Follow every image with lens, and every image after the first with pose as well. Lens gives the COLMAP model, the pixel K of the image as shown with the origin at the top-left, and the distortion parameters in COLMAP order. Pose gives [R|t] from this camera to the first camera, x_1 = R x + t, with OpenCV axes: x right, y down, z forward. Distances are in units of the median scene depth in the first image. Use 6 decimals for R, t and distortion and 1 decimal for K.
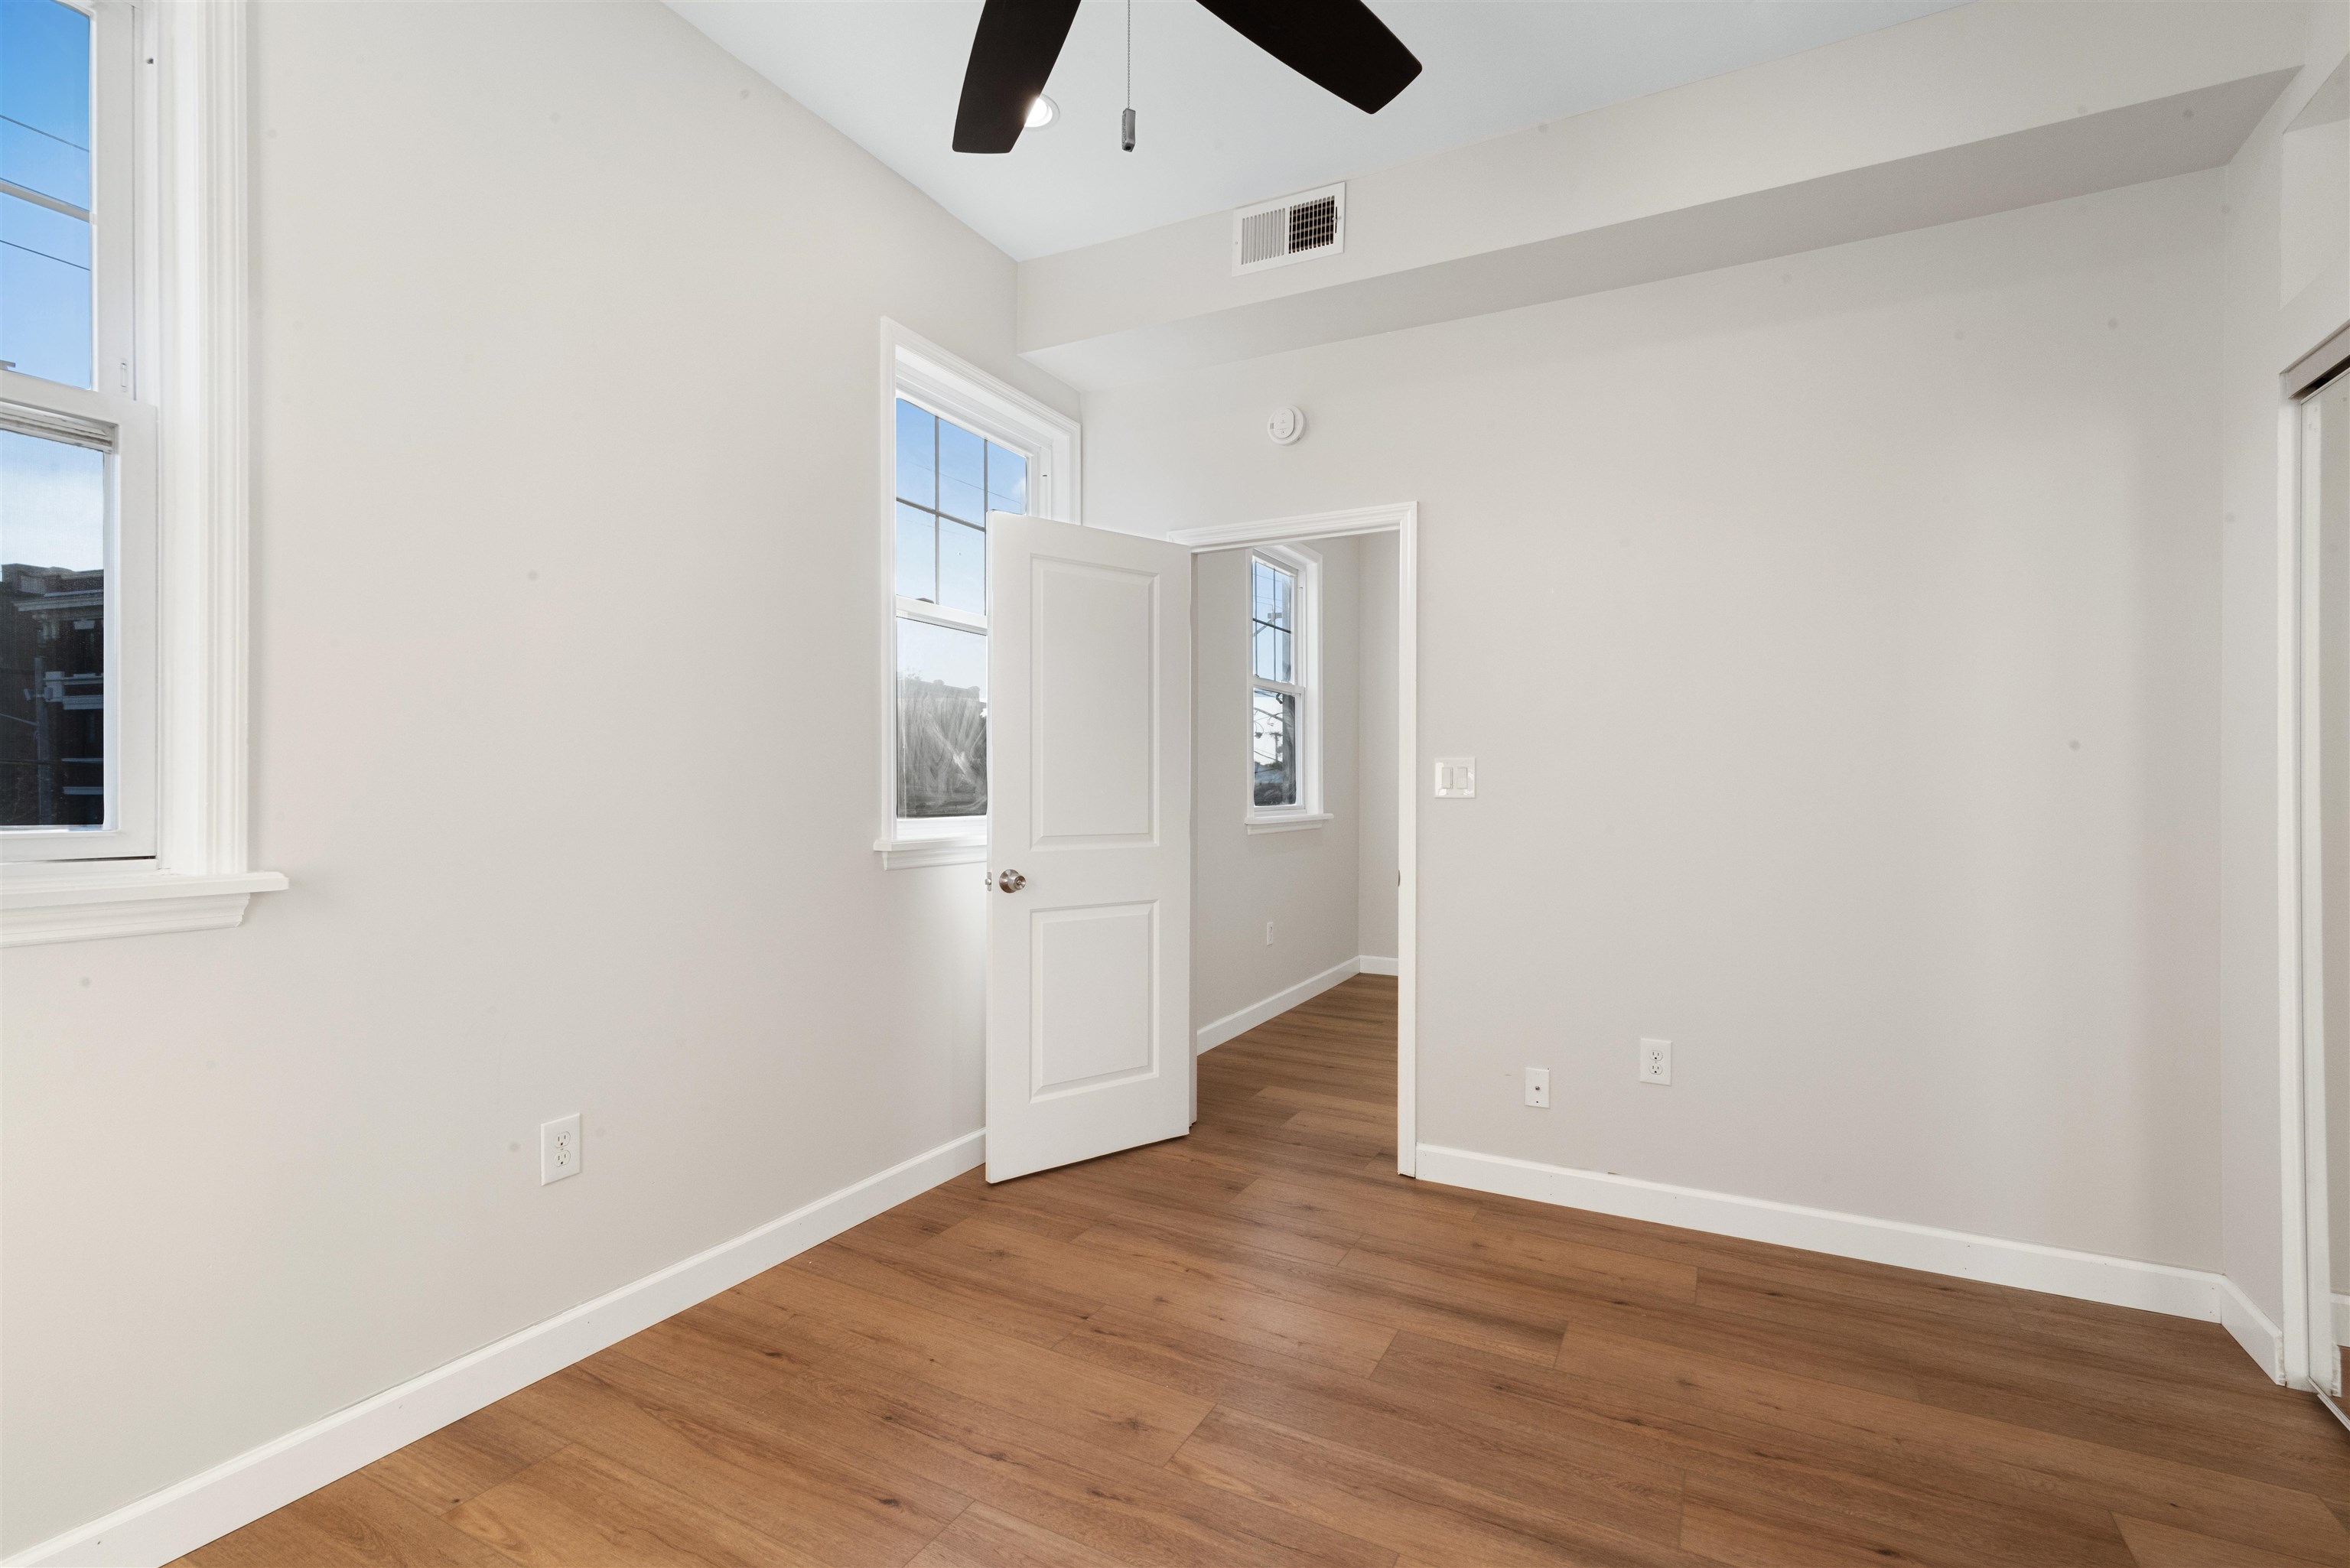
lens RADIAL K [[1076.1, 0, 1161.7], [0, 1076.1, 795.8], [0, 0, 1]] dist [0.018435, -0.003145]
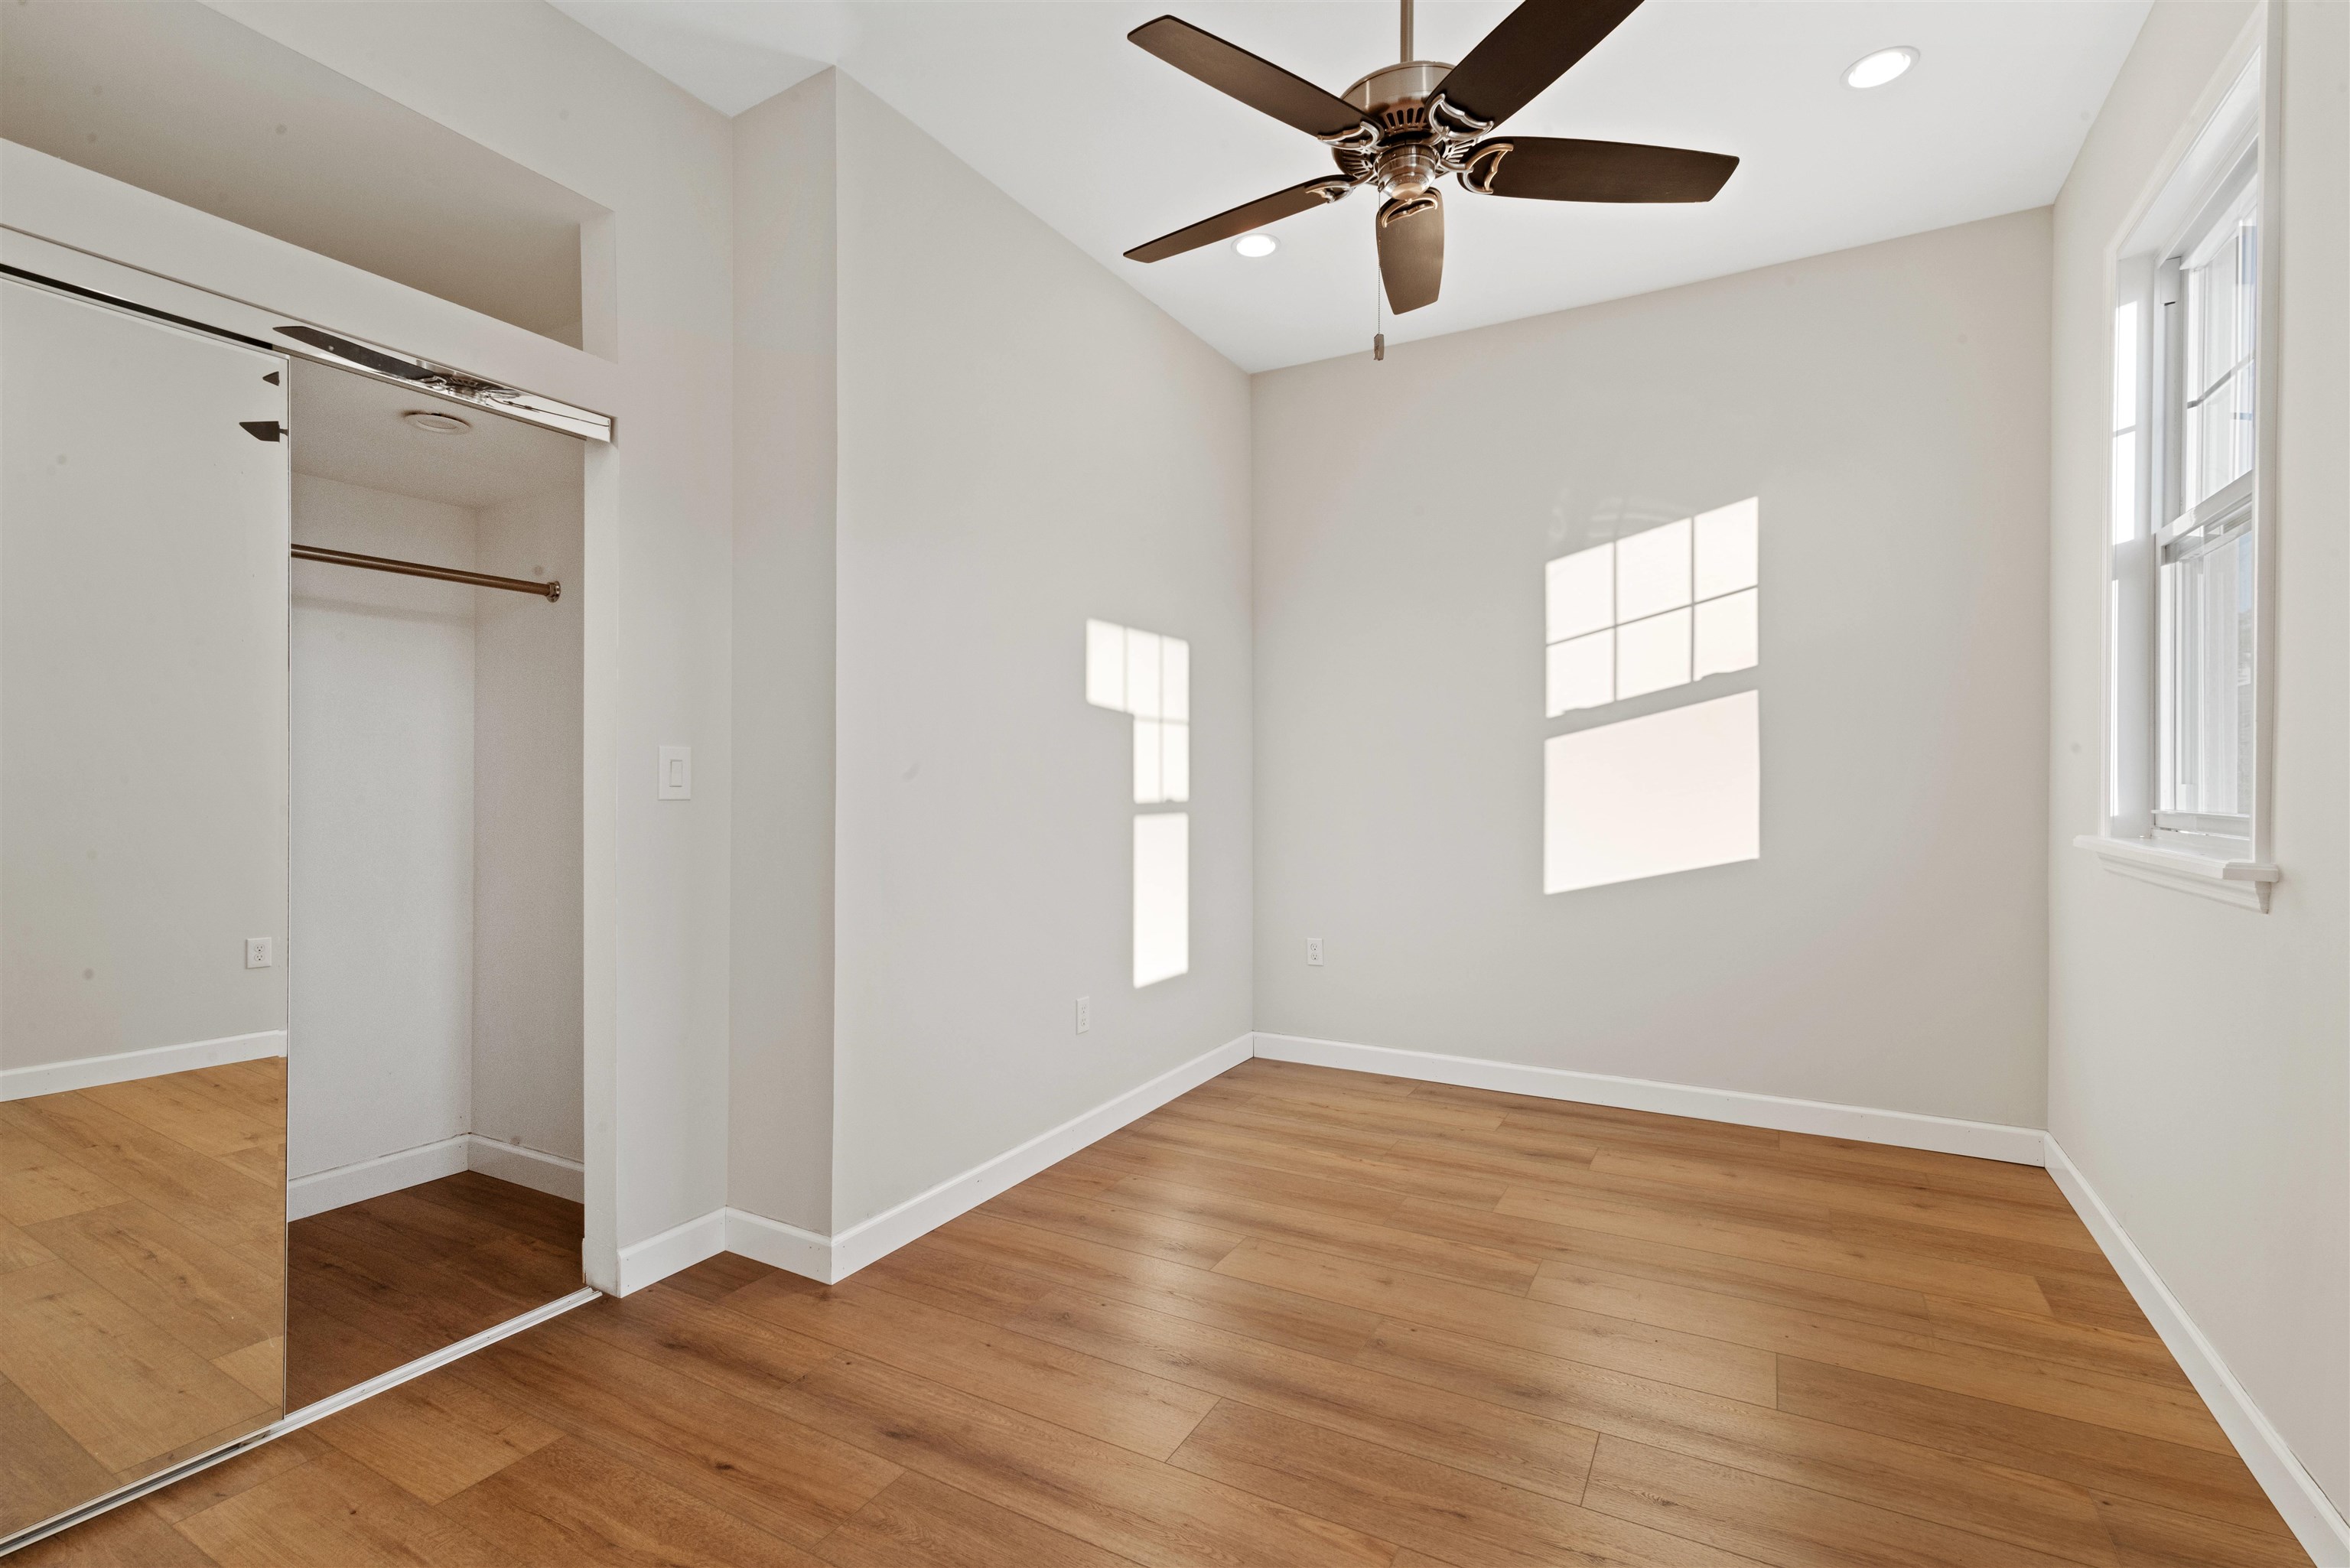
lens RADIAL K [[1076.1, 0, 1173.0], [0, 1076.1, 779.1], [0, 0, 1]] dist [0.018435, -0.003145]
pose [[-0.999914, -0.002591, 0.012868, 0.127385], [-0.002531, 0.999986, 0.004657, -0.007663], [-0.012880, 0.004624, -0.999906, 1.362383]]
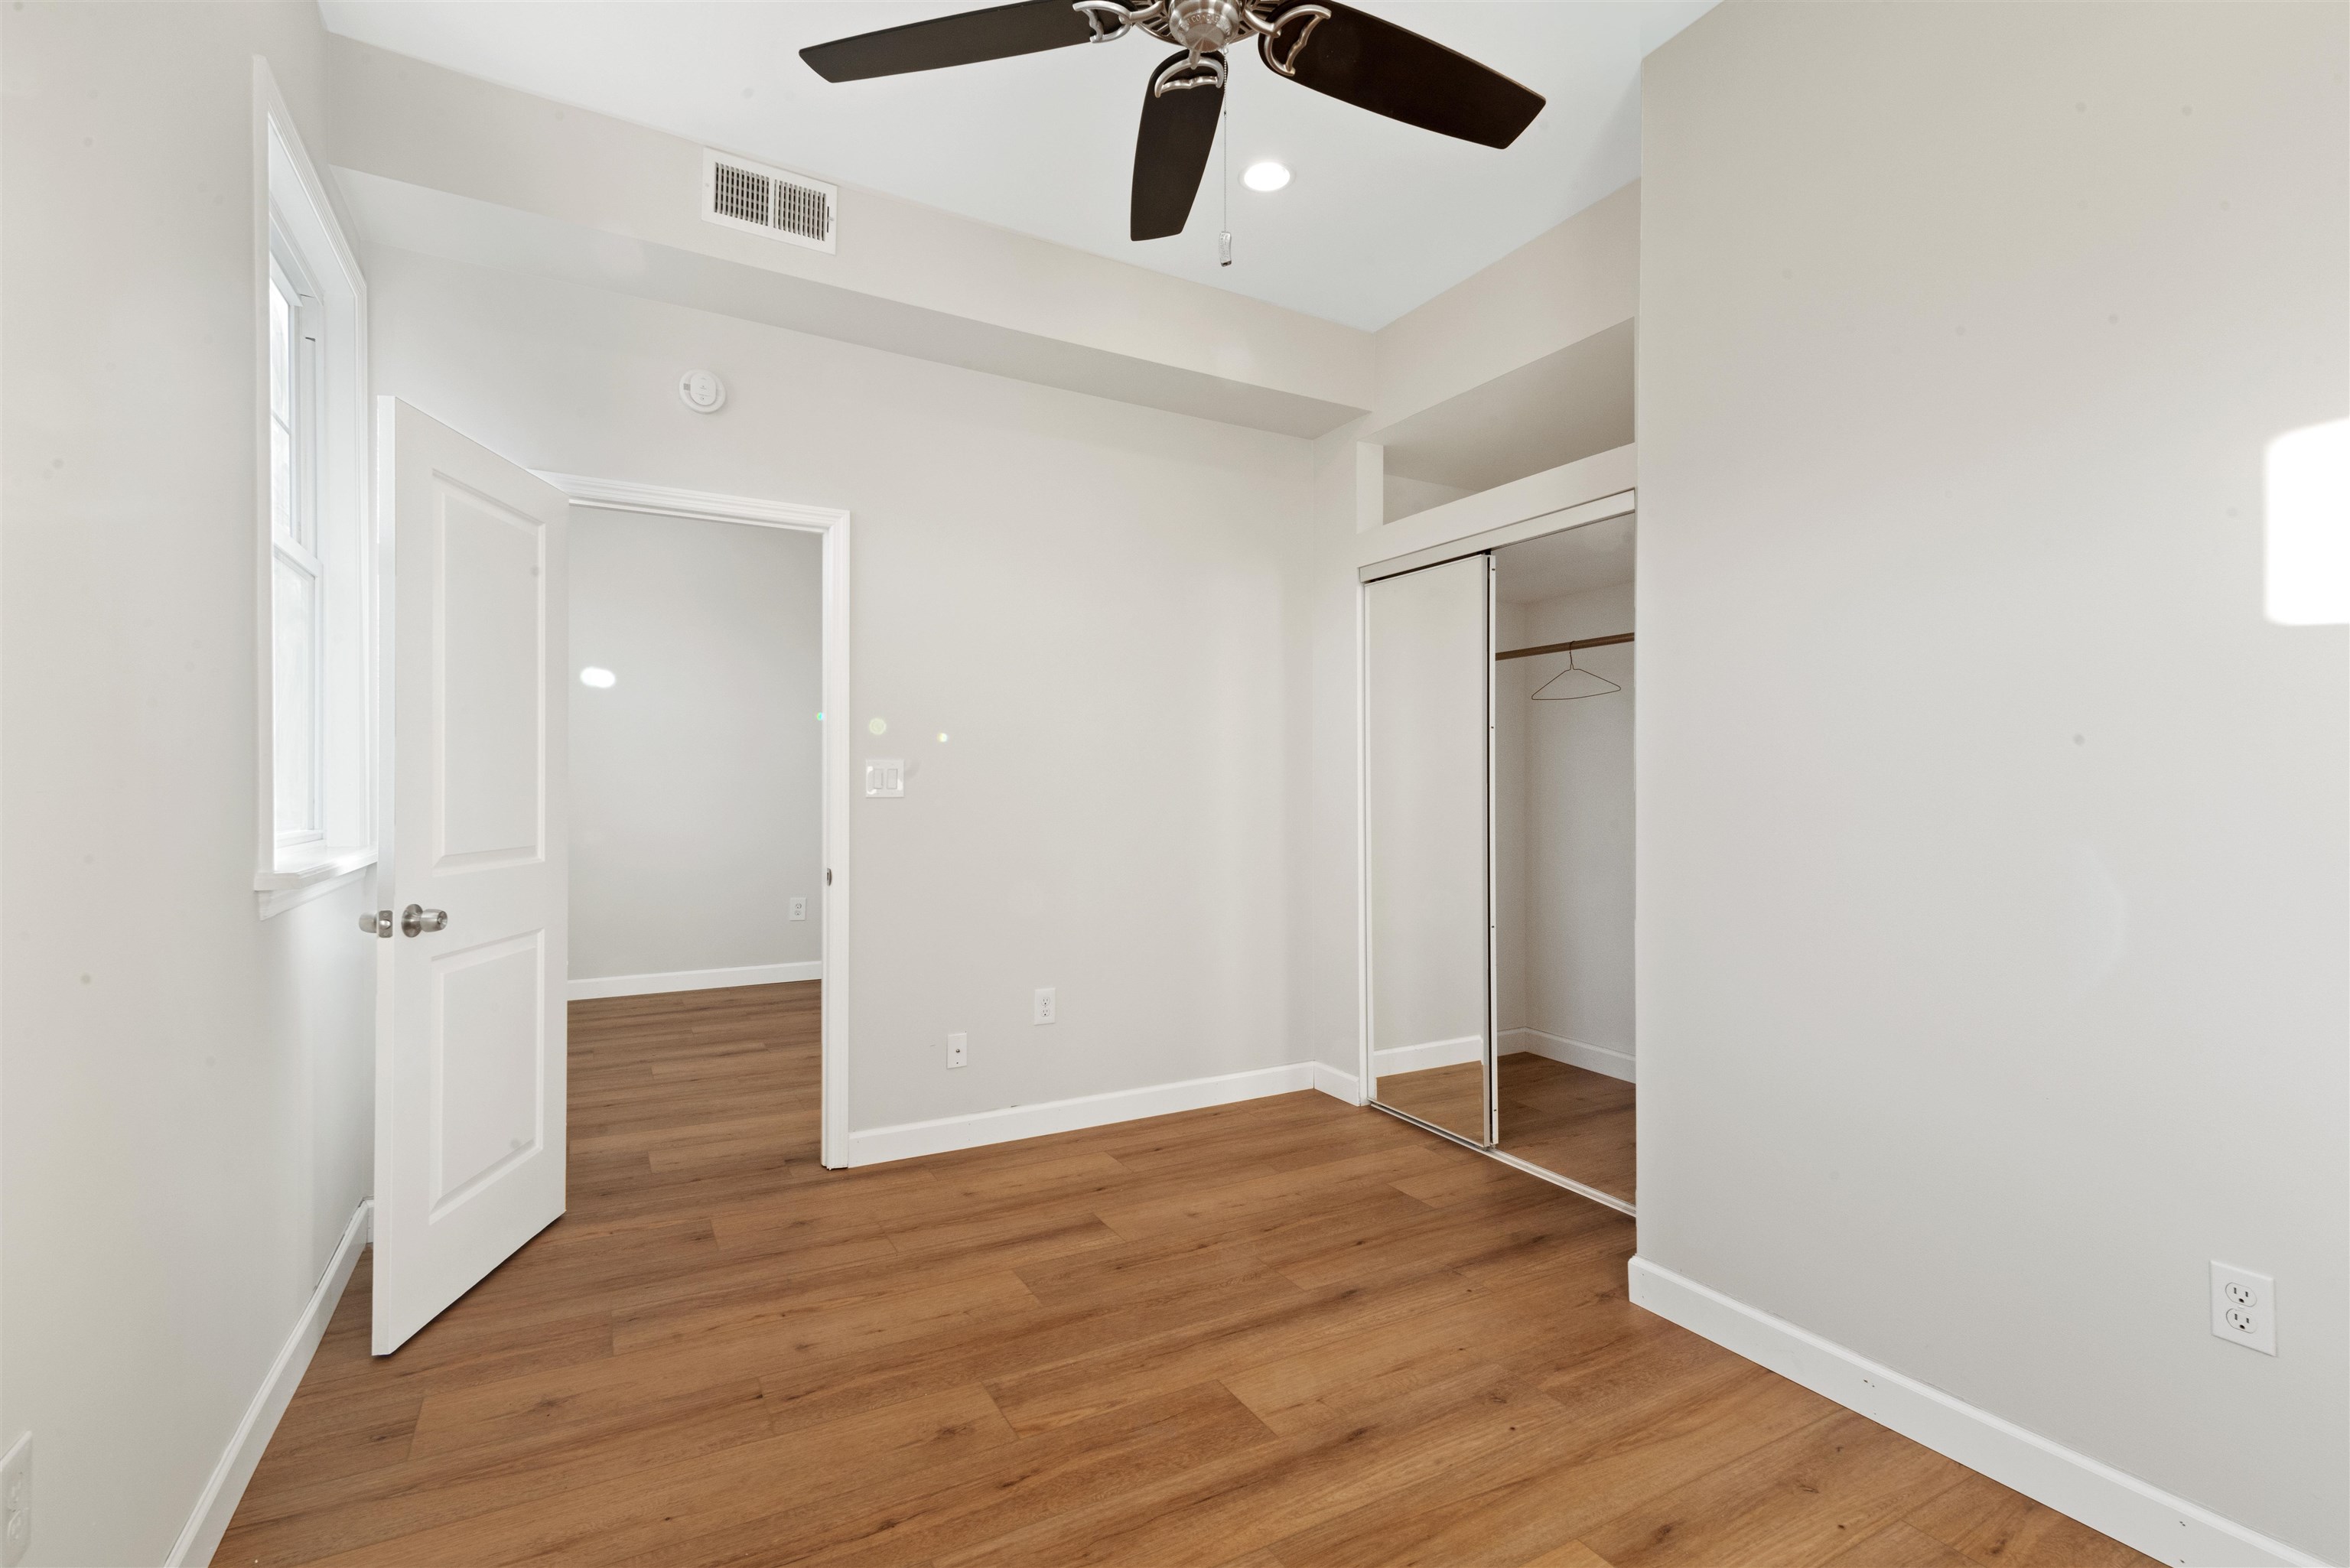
lens RADIAL K [[1076.1, 0, 1193.8], [0, 1076.1, 787.5], [0, 0, 1]] dist [0.018435, -0.003145]
pose [[0.530556, -0.002679, 0.847646, -0.576813], [0.005558, 0.999985, -0.000318, -0.007926], [-0.847632, 0.004880, 0.530563, 0.213617]]
